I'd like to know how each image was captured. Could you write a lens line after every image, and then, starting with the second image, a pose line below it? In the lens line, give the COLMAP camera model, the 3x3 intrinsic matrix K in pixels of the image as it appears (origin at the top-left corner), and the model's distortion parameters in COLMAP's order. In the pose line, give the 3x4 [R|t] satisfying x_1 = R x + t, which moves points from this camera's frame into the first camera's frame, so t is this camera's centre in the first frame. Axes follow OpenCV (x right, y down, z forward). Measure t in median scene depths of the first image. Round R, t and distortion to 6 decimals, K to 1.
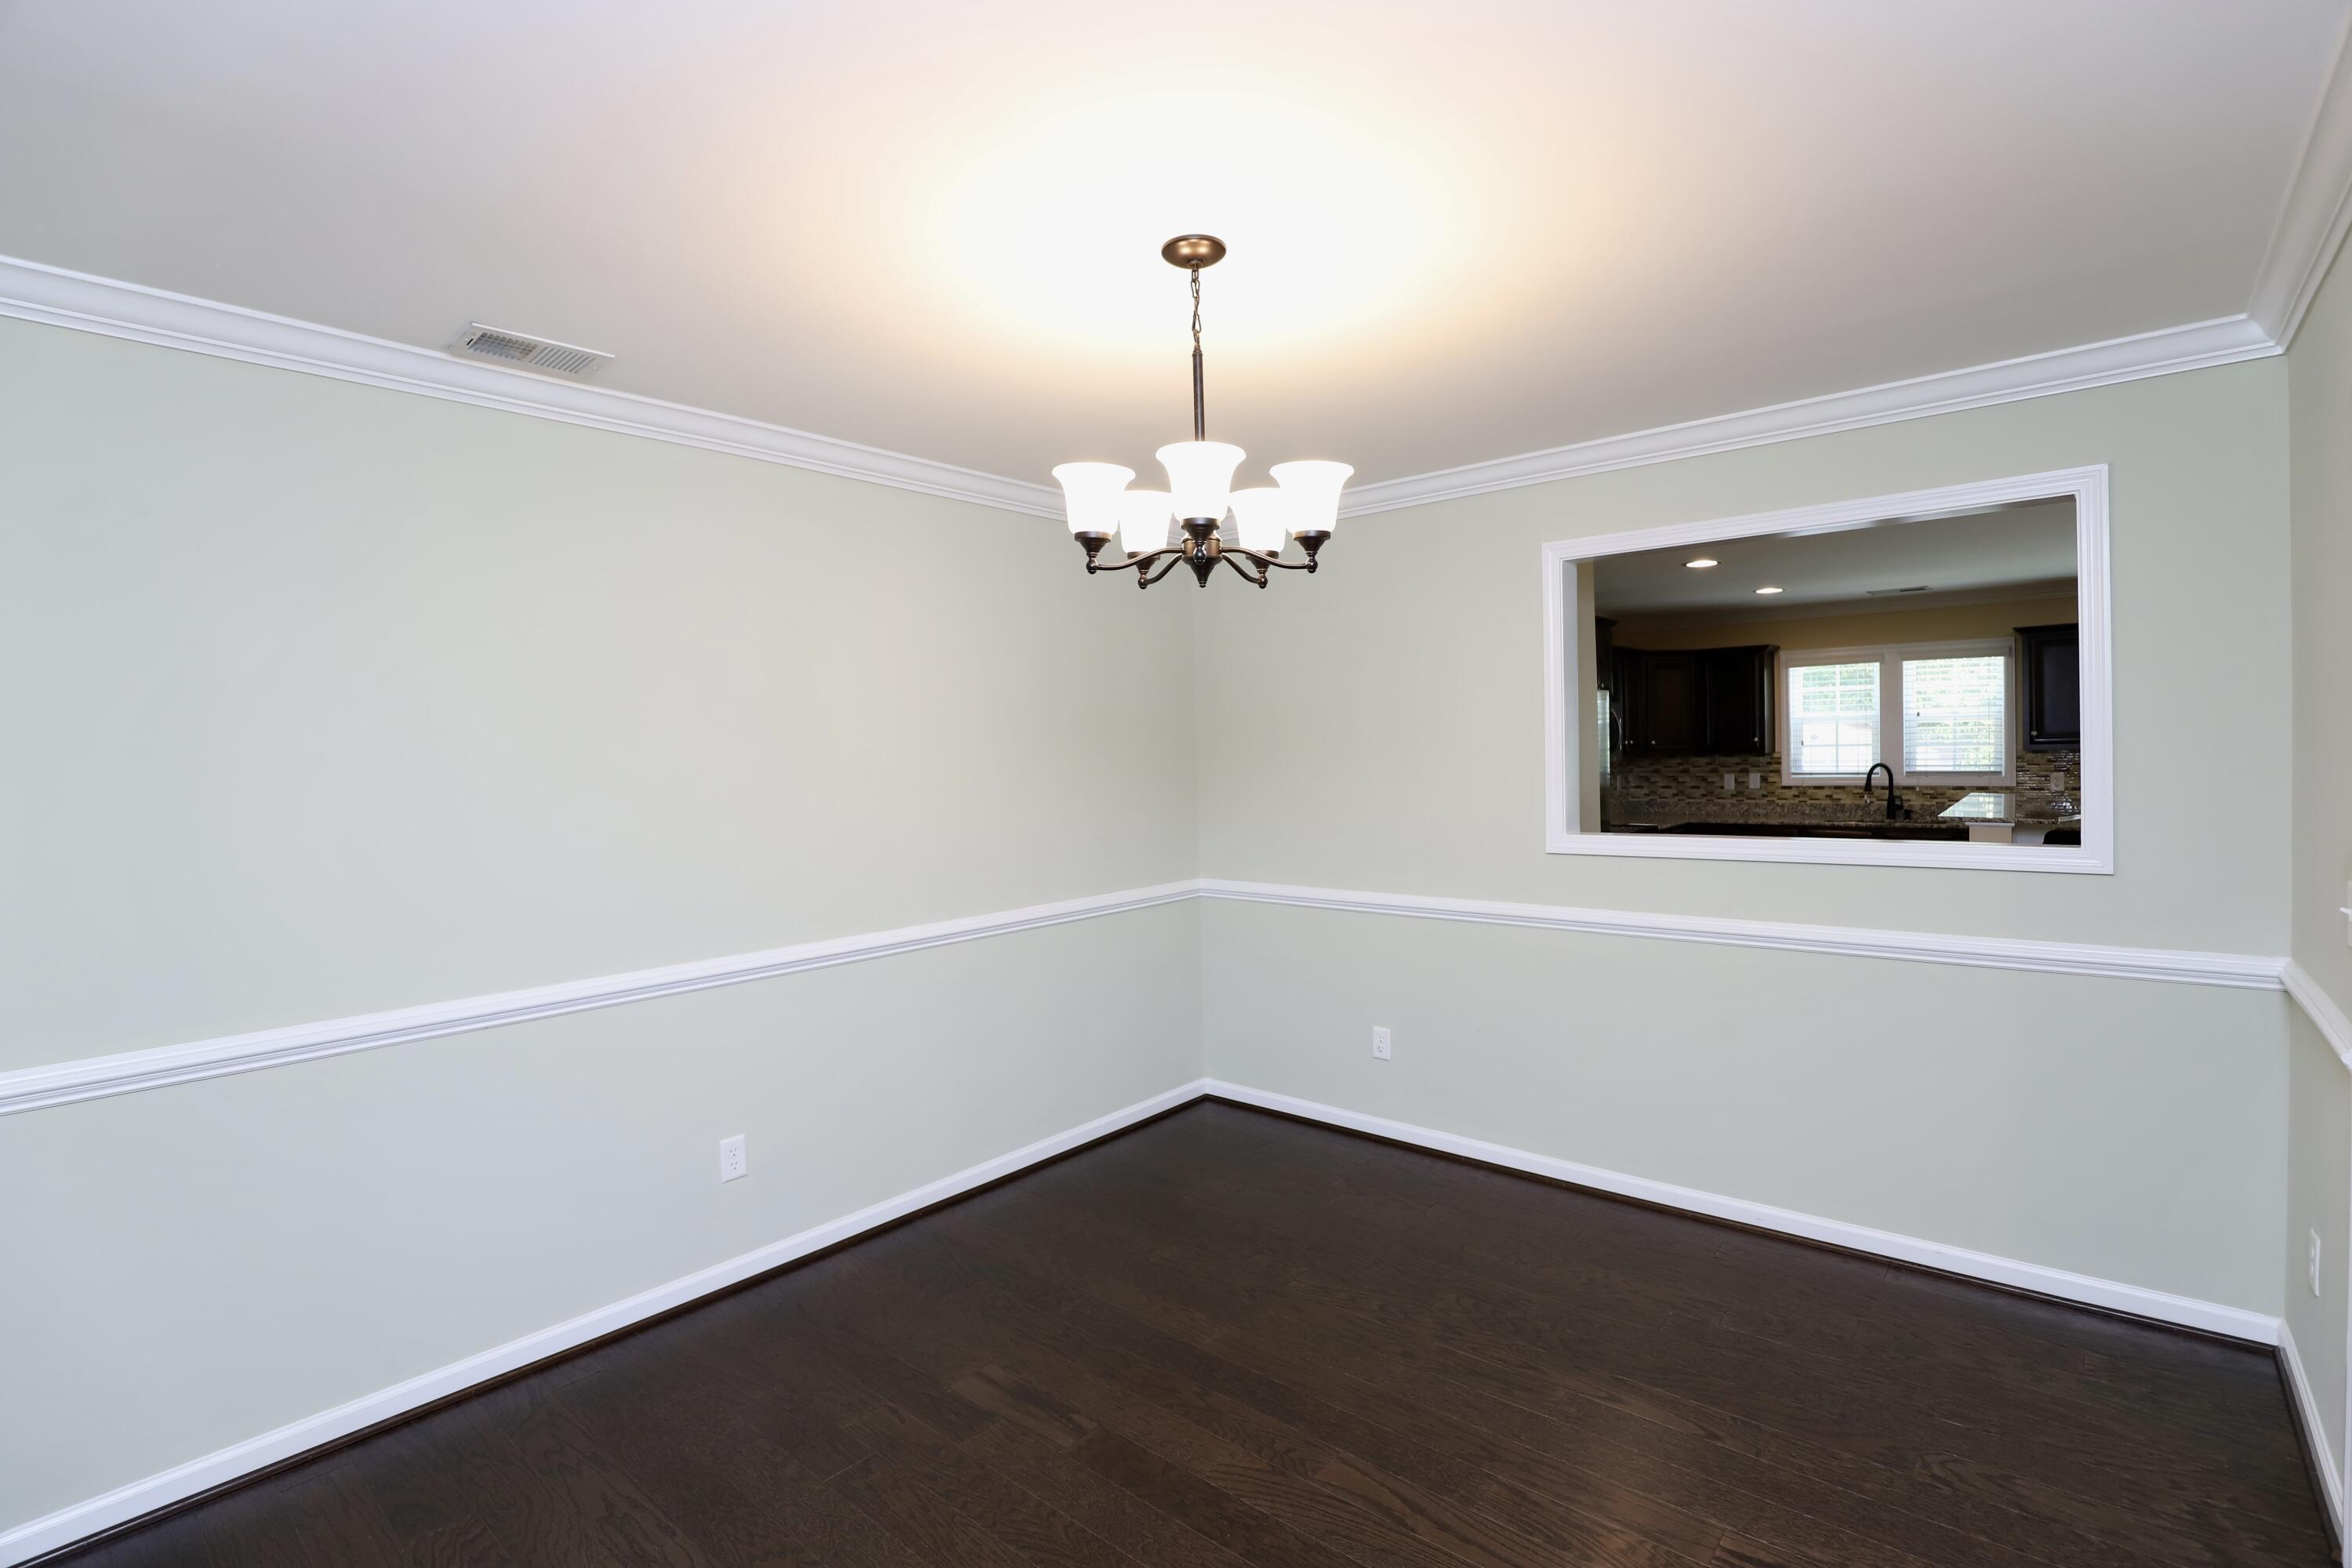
lens RADIAL K [[1085.0, 0, 1172.1], [0, 1085.0, 779.3], [0, 0, 1]] dist [-0.035625, 0.008567]
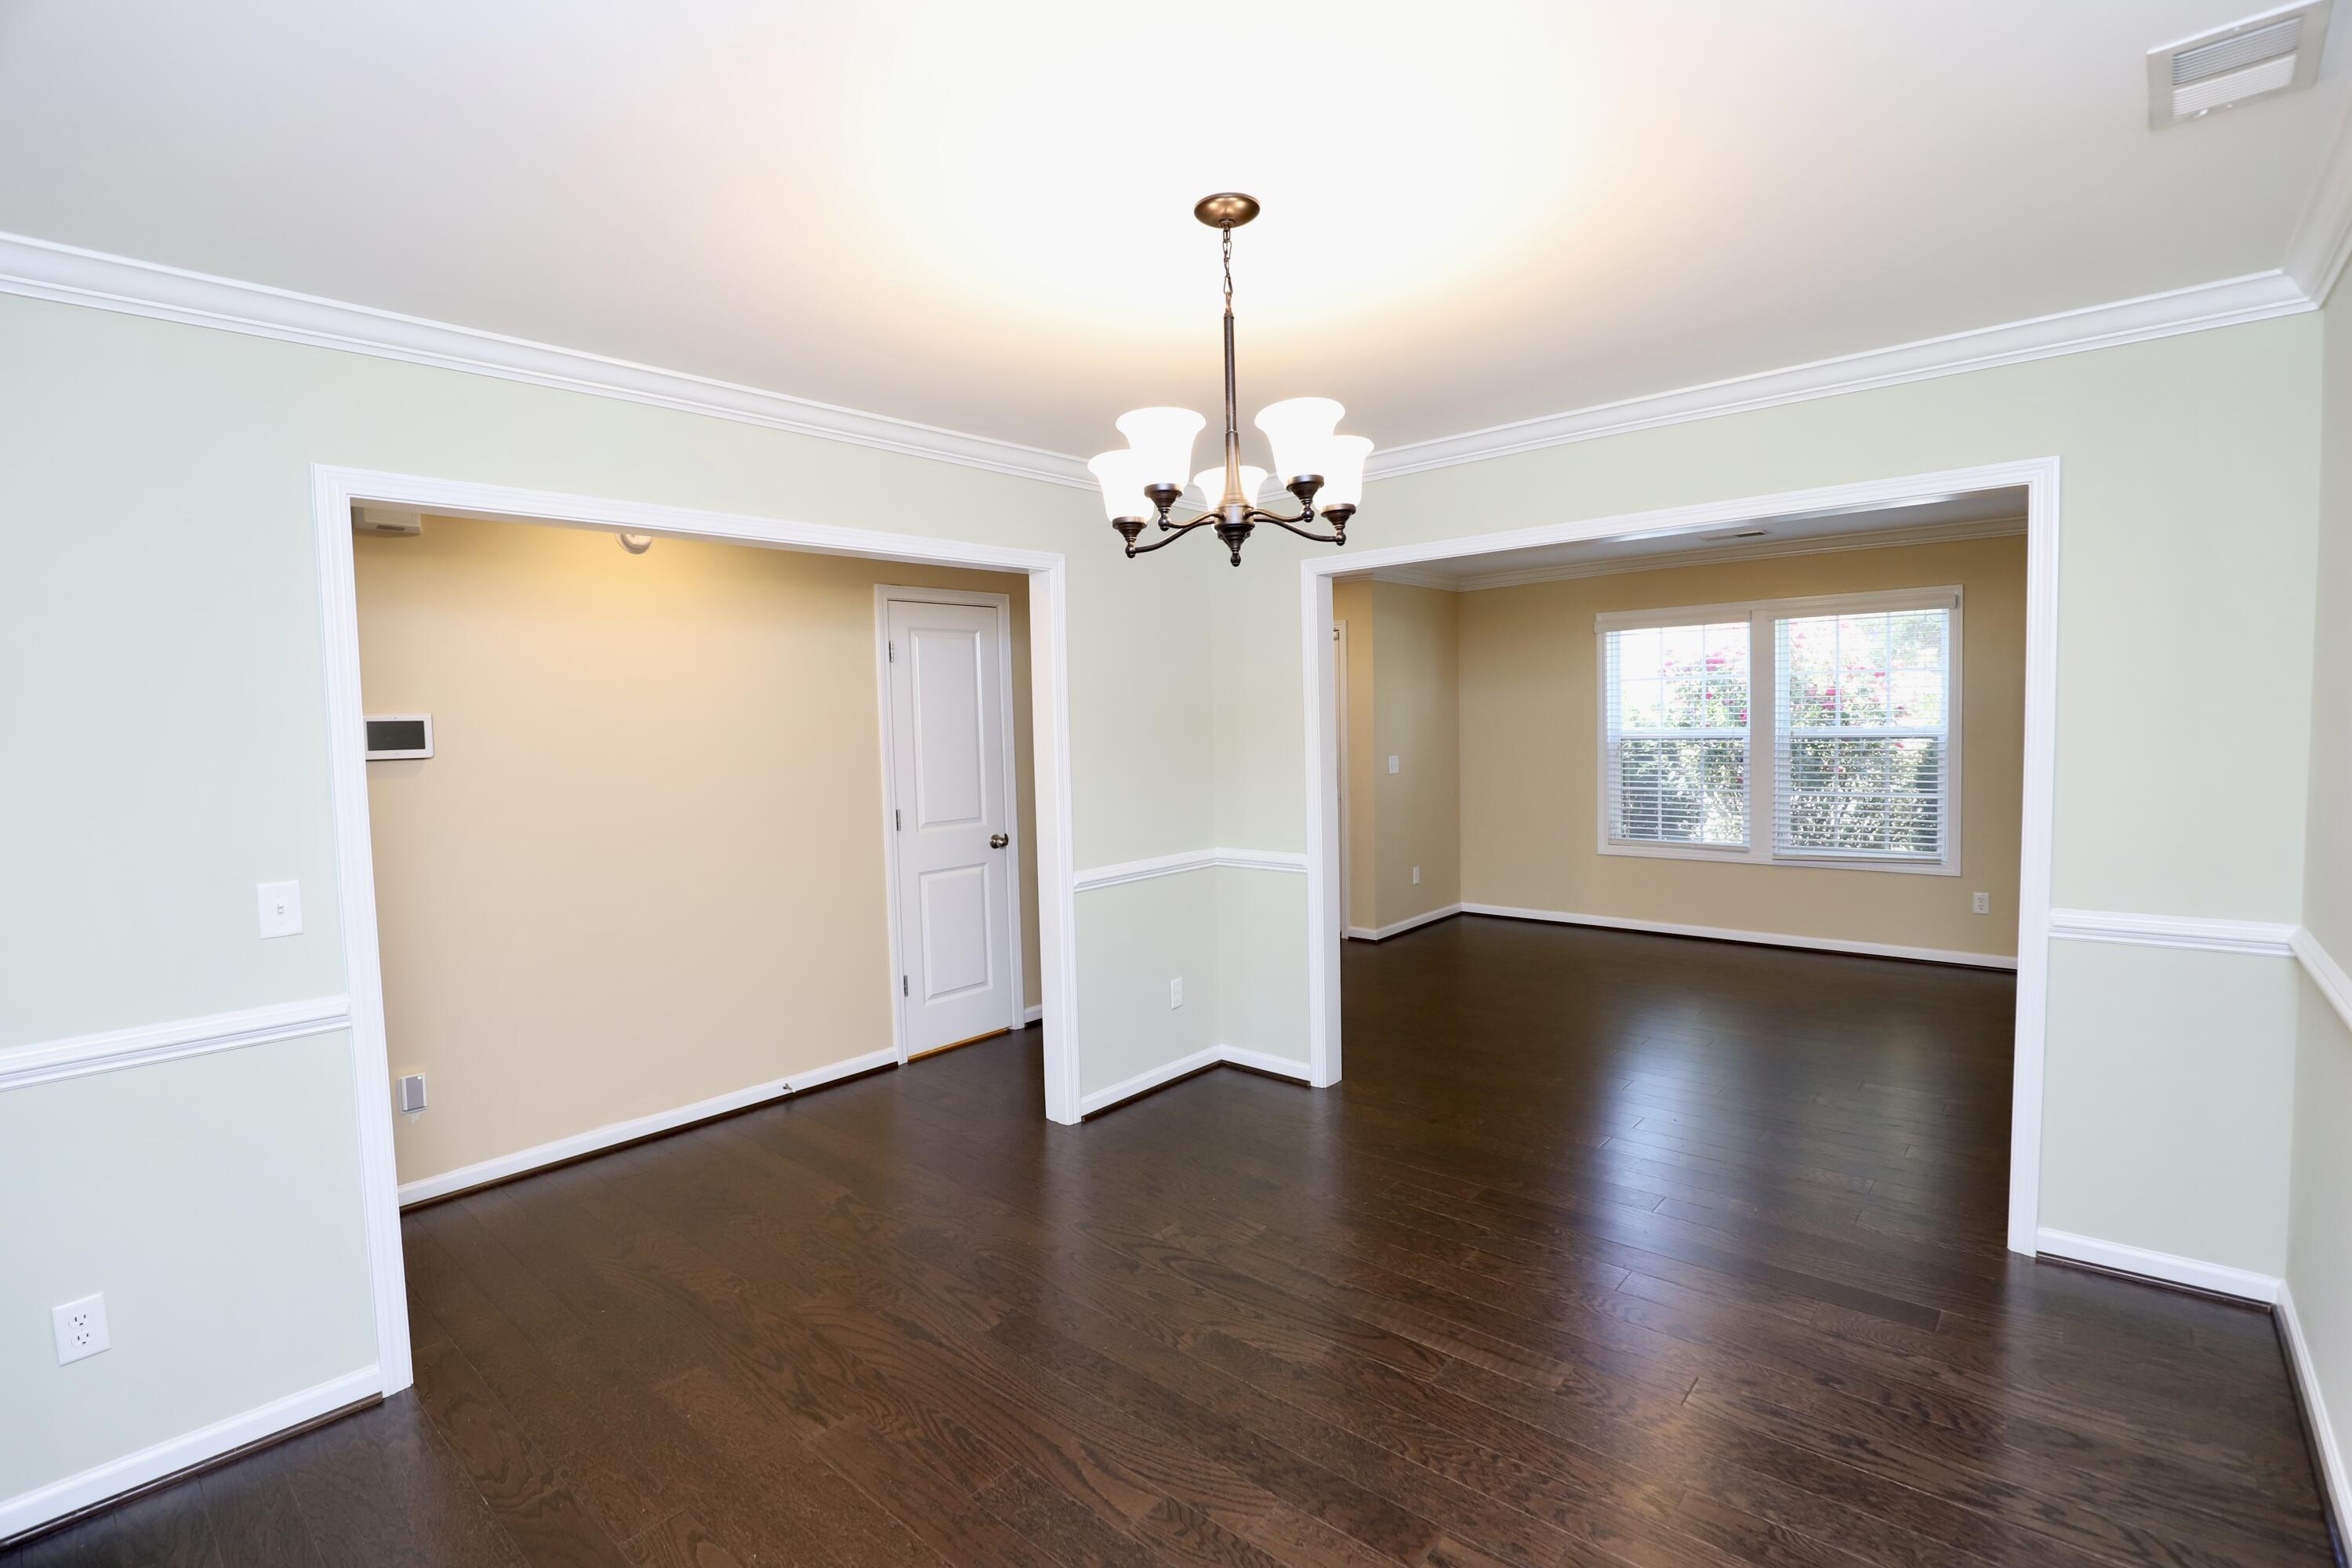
lens RADIAL K [[1085.0, 0, 1172.1], [0, 1085.0, 779.3], [0, 0, 1]] dist [-0.035625, 0.008567]
pose [[-0.998539, 0.050857, 0.018251, 0.072522], [0.052190, 0.995260, 0.082057, -0.052246], [-0.013991, 0.082890, -0.996461, 1.844308]]
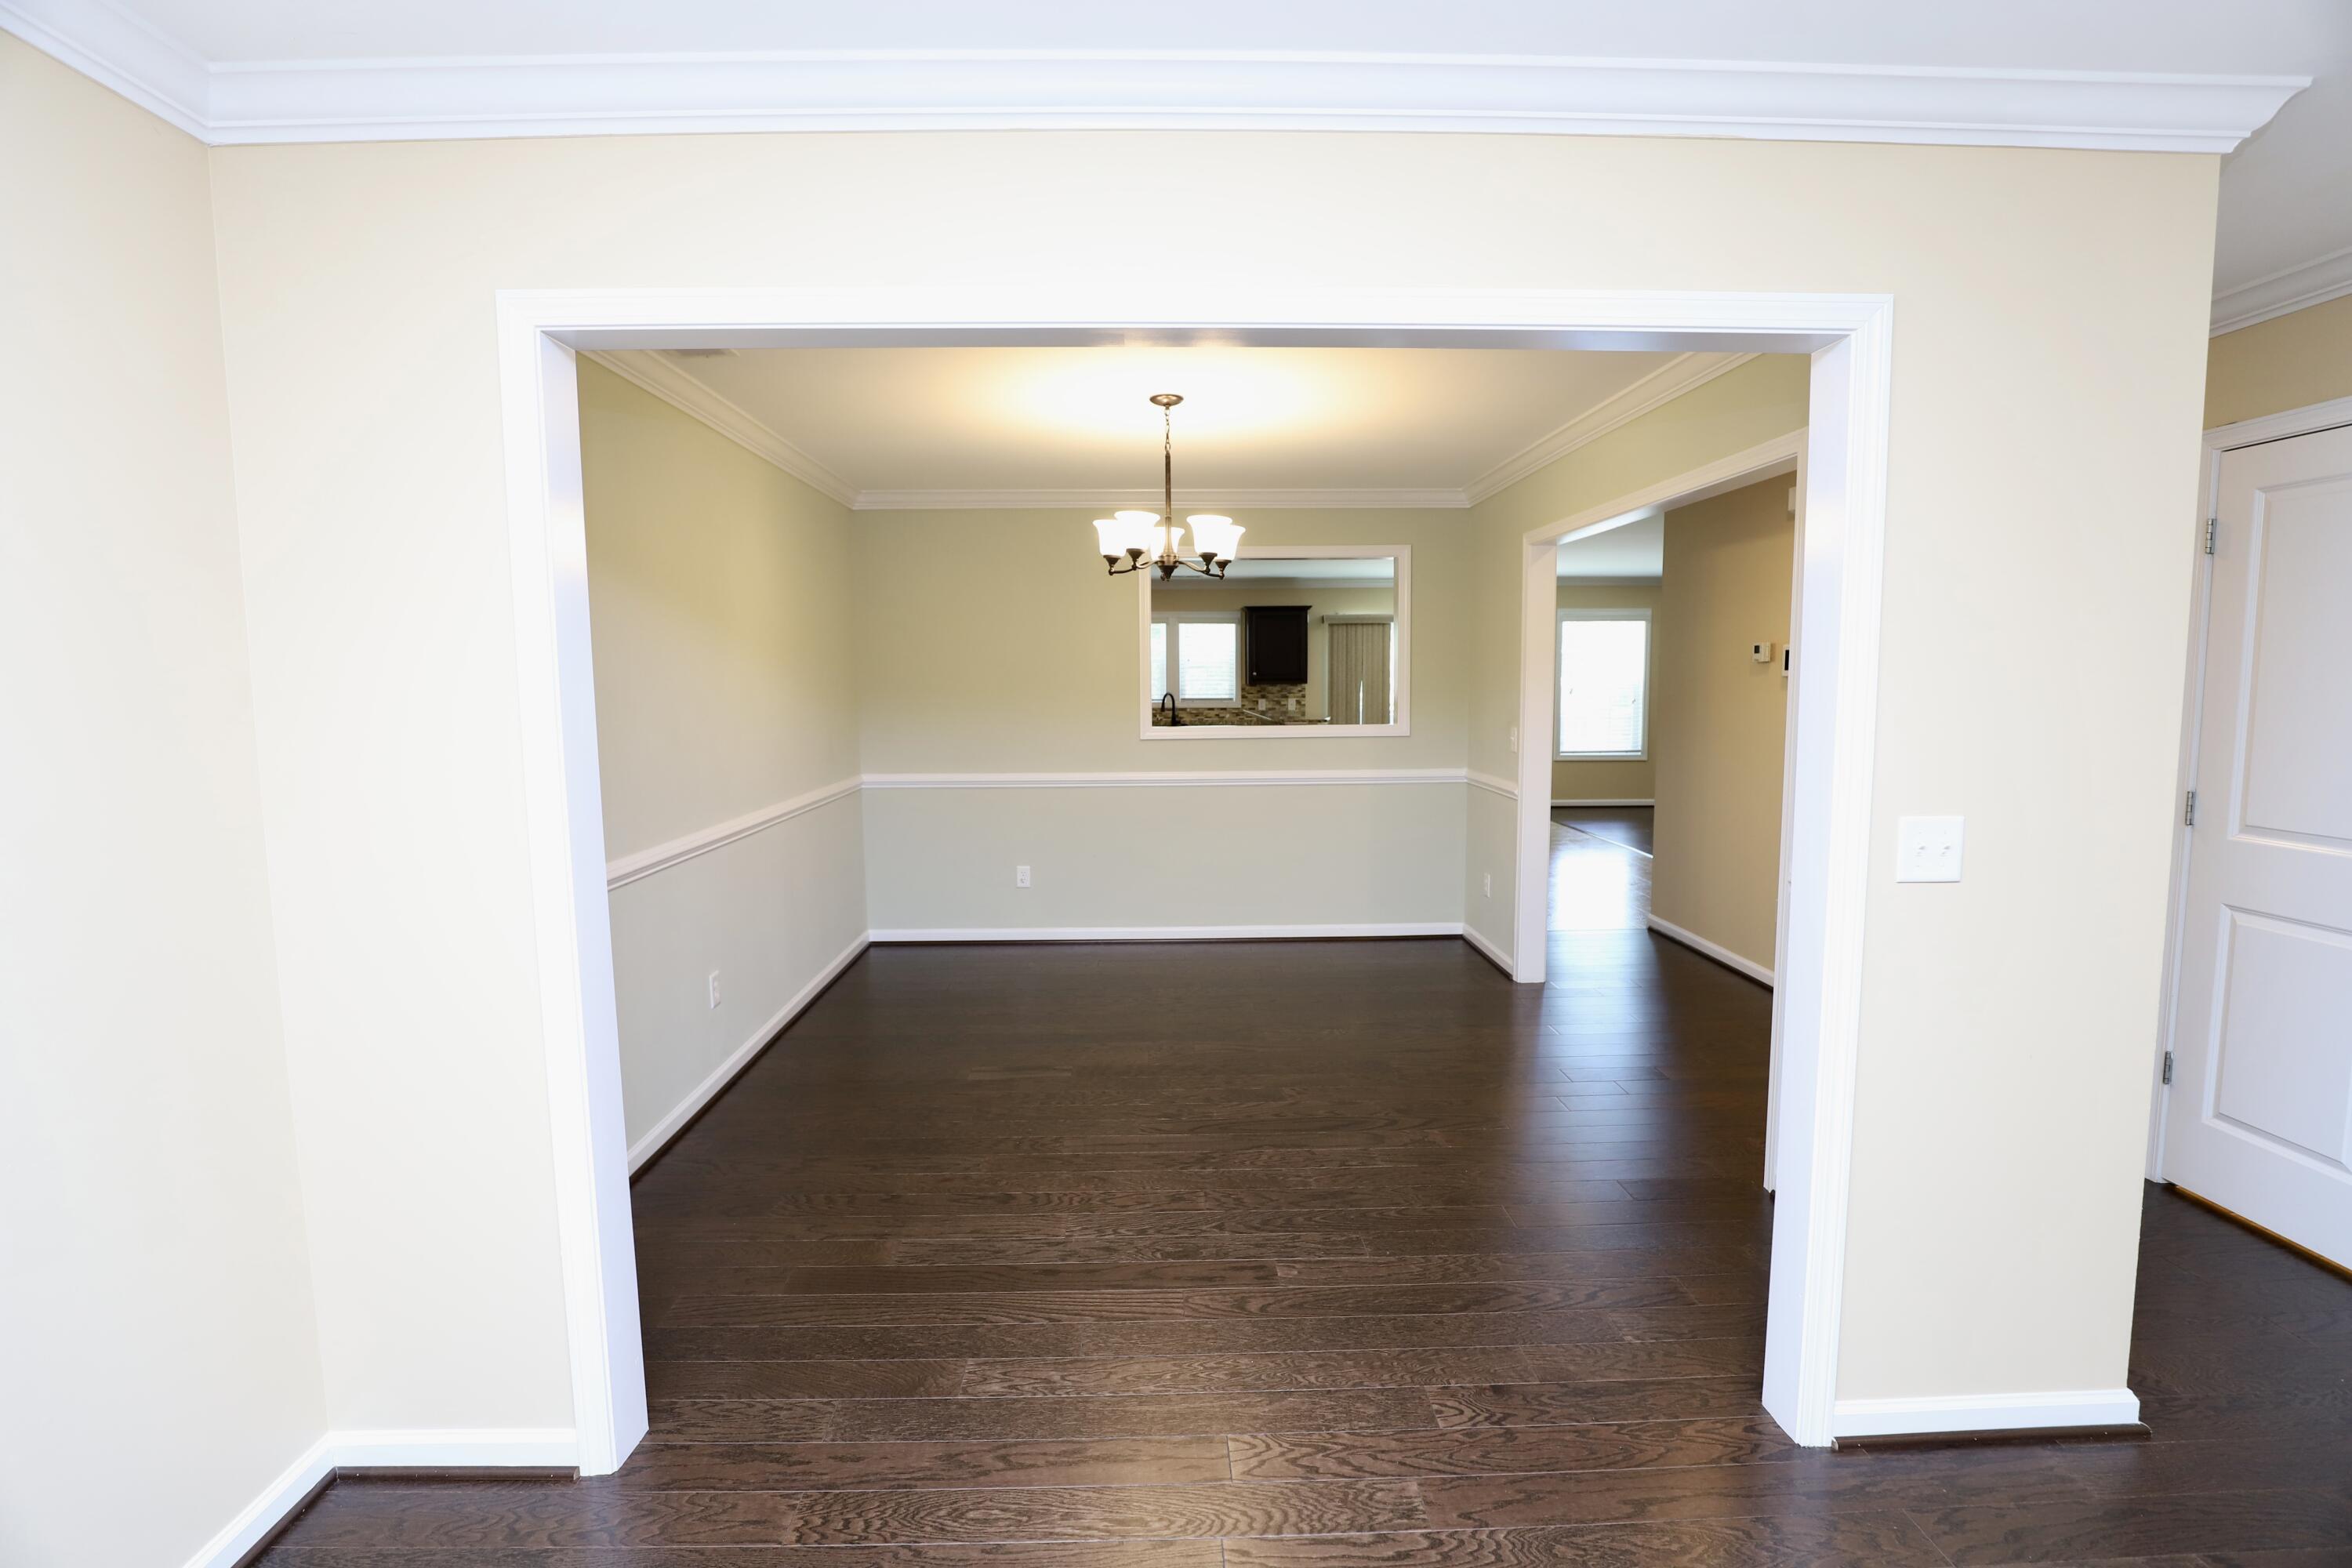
lens RADIAL K [[1085.0, 0, 1172.1], [0, 1085.0, 779.3], [0, 0, 1]] dist [-0.035625, 0.008567]
pose [[0.740738, -0.046021, 0.670215, -1.147384], [0.008189, 0.998195, 0.059492, 0.051407], [-0.671744, -0.038579, 0.739778, -0.378523]]
